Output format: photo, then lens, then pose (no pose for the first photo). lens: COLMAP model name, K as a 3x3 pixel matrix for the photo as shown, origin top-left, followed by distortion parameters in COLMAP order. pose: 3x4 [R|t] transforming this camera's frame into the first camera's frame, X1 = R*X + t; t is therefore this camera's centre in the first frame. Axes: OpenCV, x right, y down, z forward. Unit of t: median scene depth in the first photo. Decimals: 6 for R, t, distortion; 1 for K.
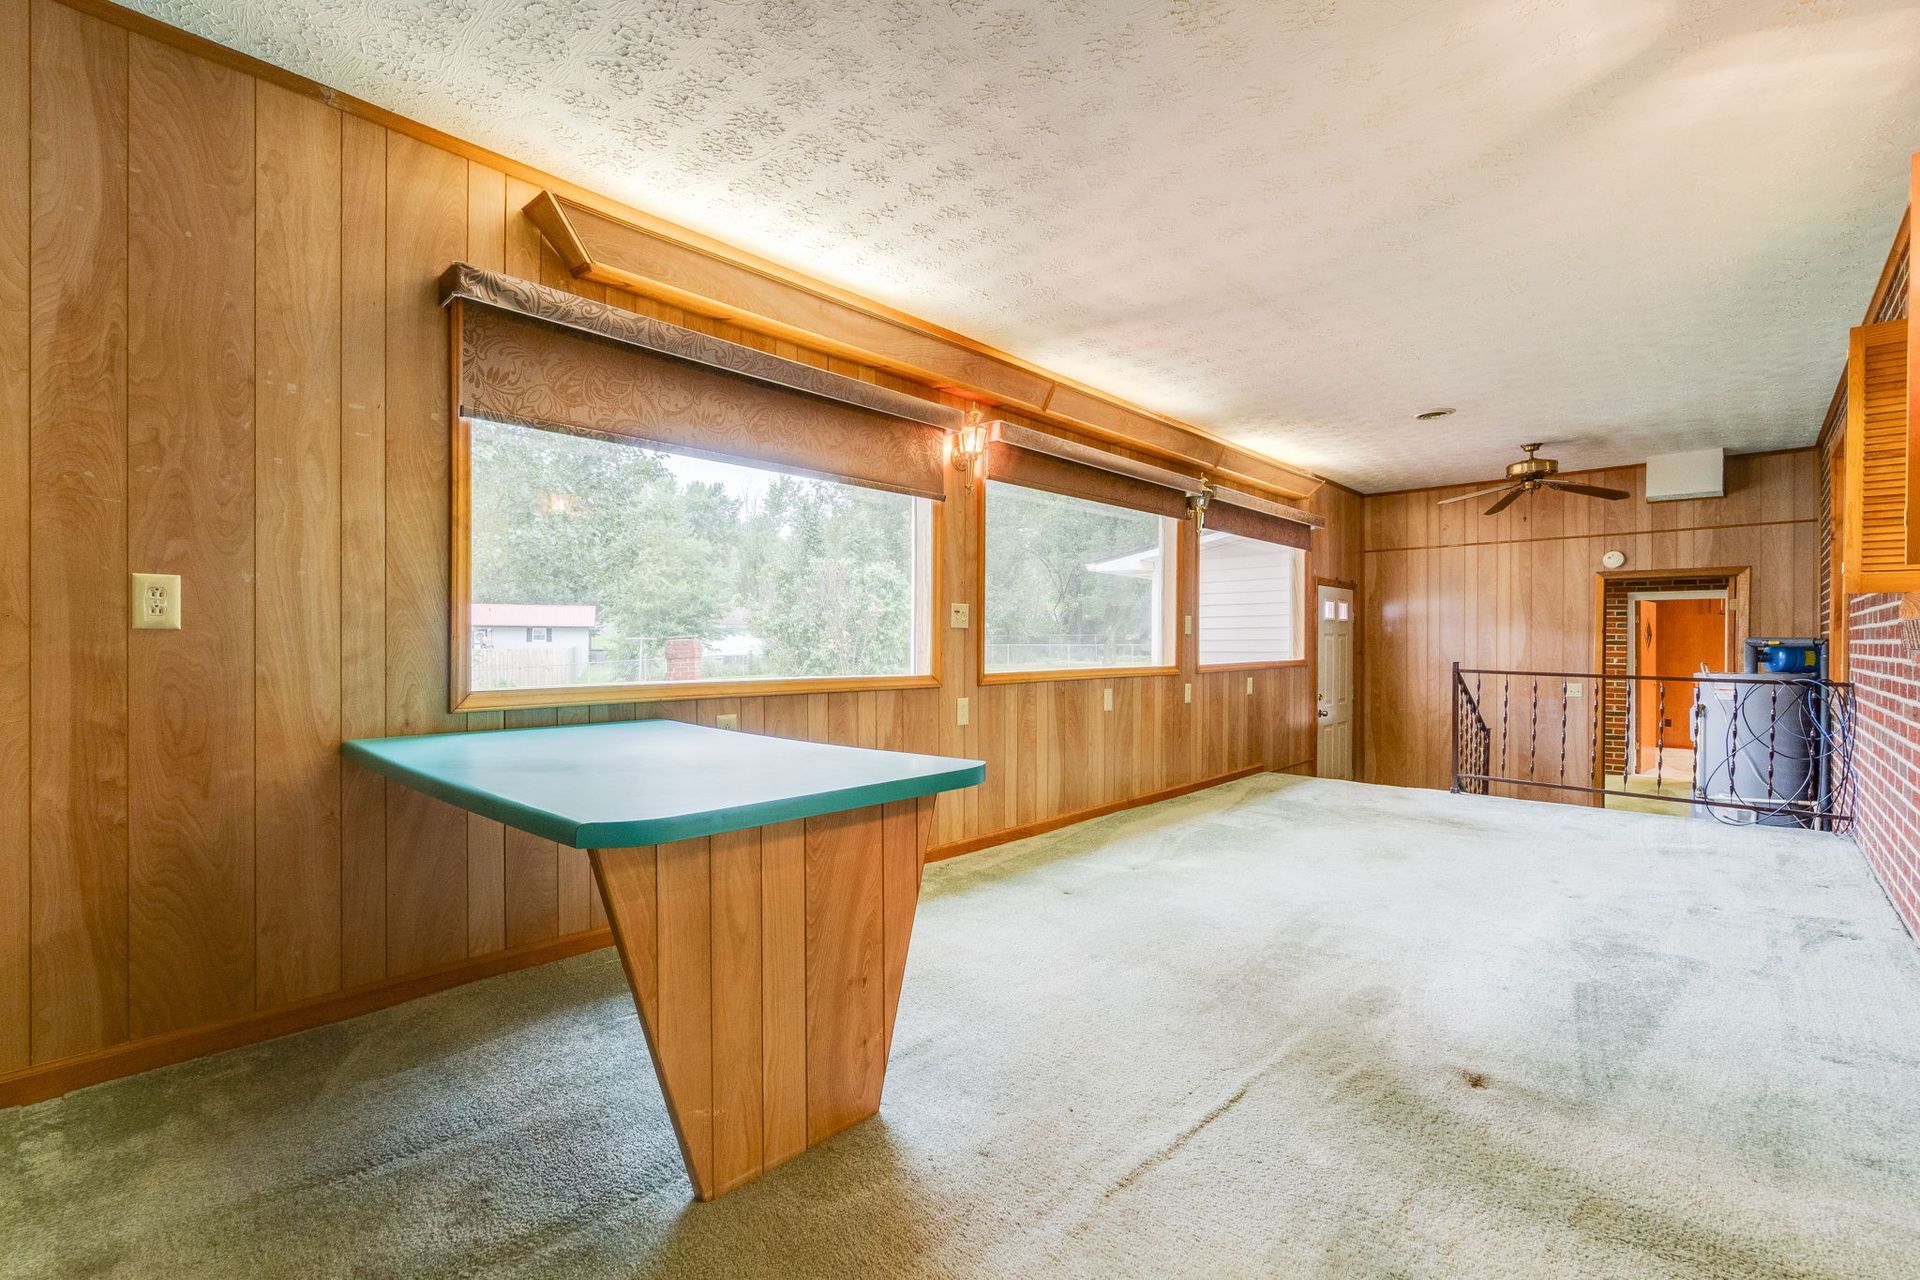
lens RADIAL K [[840.6, 0, 950.9], [0, 840.6, 645.7], [0, 0, 1]] dist [-0.000335, -0.001597]
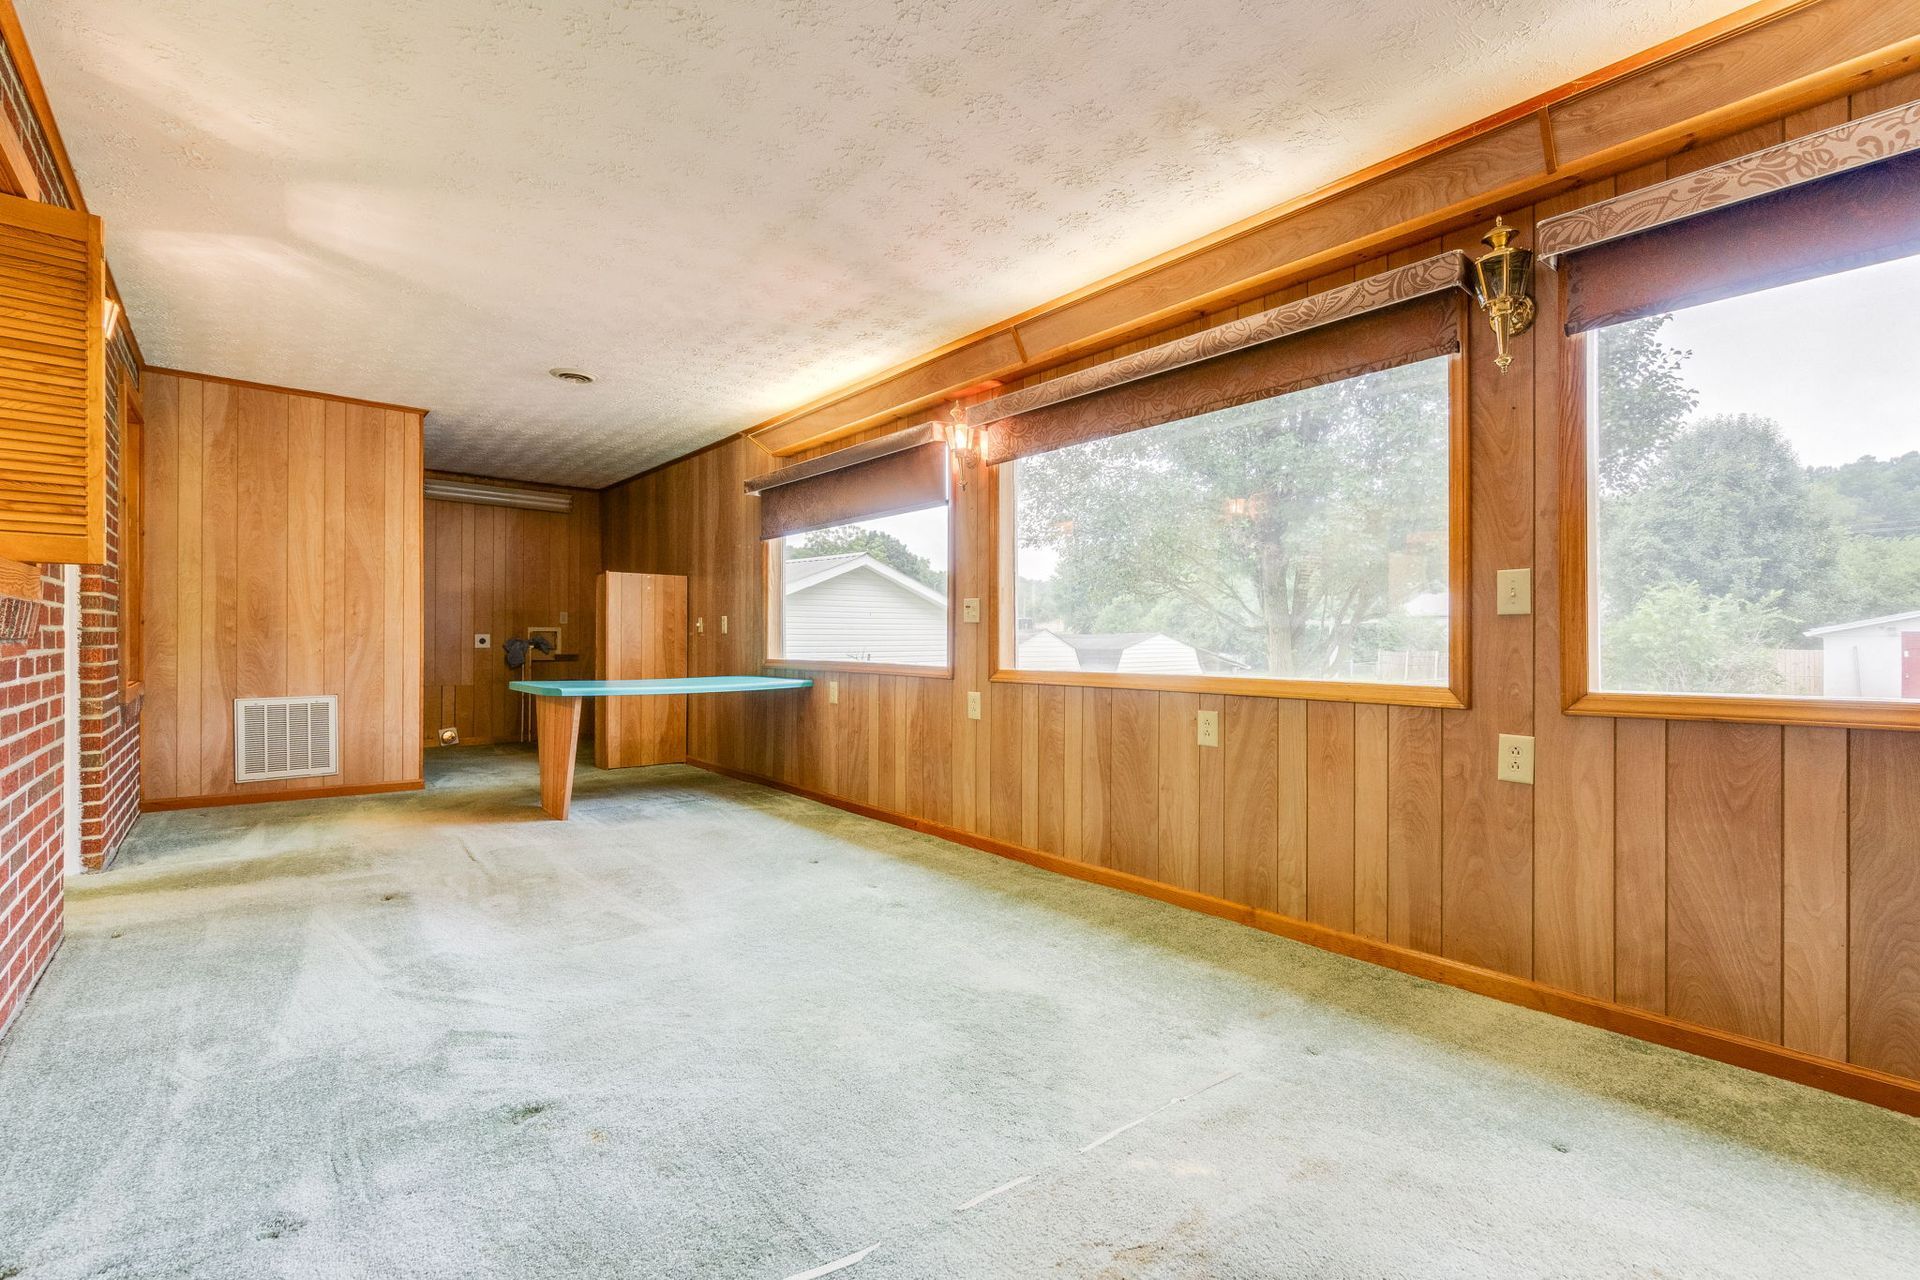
lens RADIAL K [[840.6, 0, 949.3], [0, 840.6, 637.0], [0, 0, 1]] dist [-0.000335, -0.001597]
pose [[-0.121594, -0.004209, -0.992571, 0.945057], [-0.004112, 0.999985, -0.003737, 0.000283], [0.992571, 0.003627, -0.121609, 1.014950]]
